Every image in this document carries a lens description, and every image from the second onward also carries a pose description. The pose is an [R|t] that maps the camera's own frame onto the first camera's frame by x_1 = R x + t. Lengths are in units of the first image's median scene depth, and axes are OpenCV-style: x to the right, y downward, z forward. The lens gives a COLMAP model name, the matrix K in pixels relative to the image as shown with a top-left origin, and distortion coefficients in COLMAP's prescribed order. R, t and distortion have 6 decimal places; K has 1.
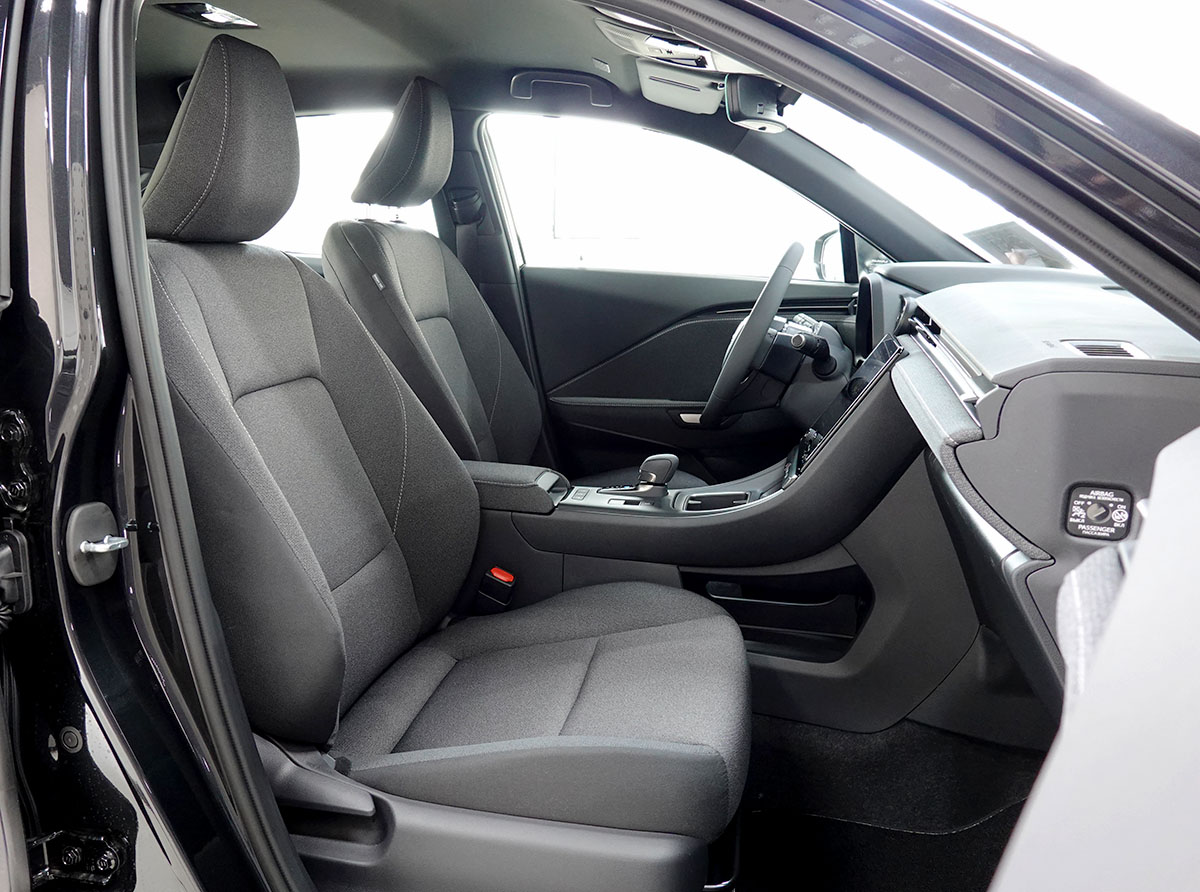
lens RADIAL K [[885.0, 0, 564.7], [0, 885.0, 439.4], [0, 0, 1]] dist [0.003586, -0.000999]
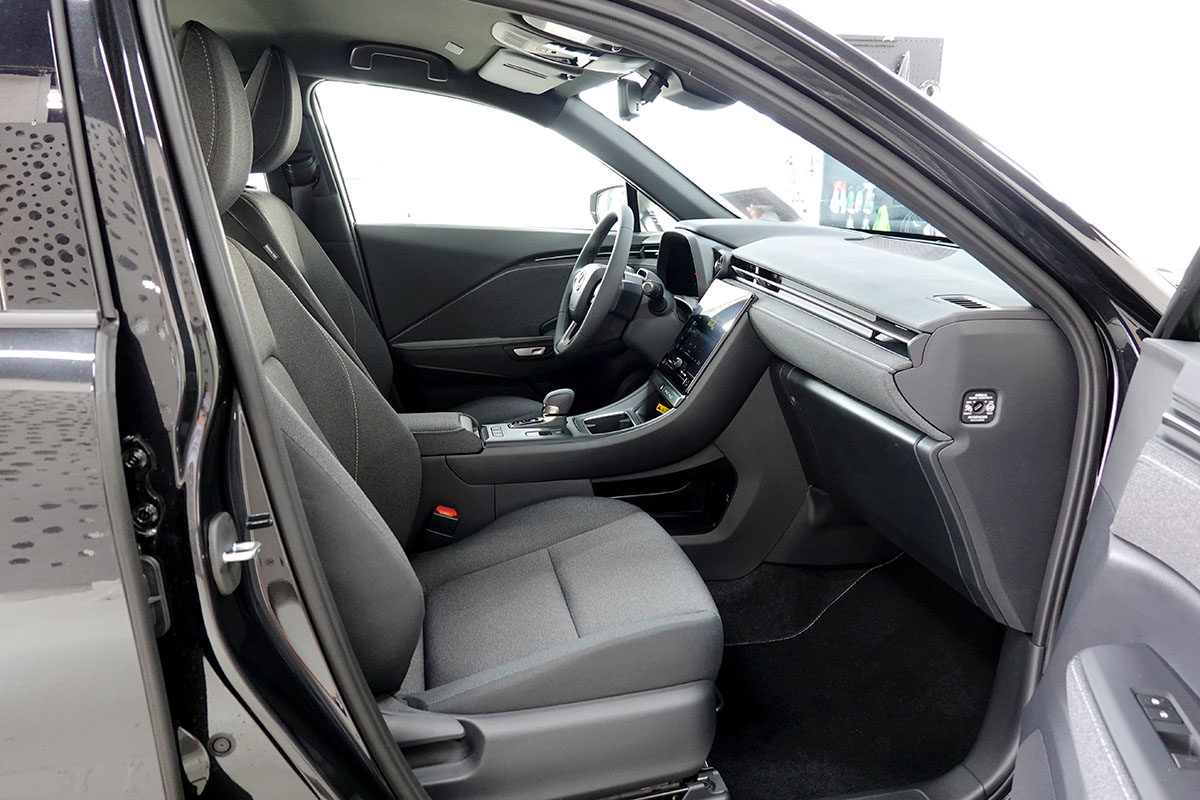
lens RADIAL K [[782.0, 0, 627.6], [0, 782.0, 396.6], [0, 0, 1]] dist [0.001519, 0.004698]
pose [[0.900890, -0.115741, 0.418332, -0.265422], [0.091808, 0.992798, 0.076970, -0.049260], [-0.424227, -0.030935, 0.905027, -0.000787]]
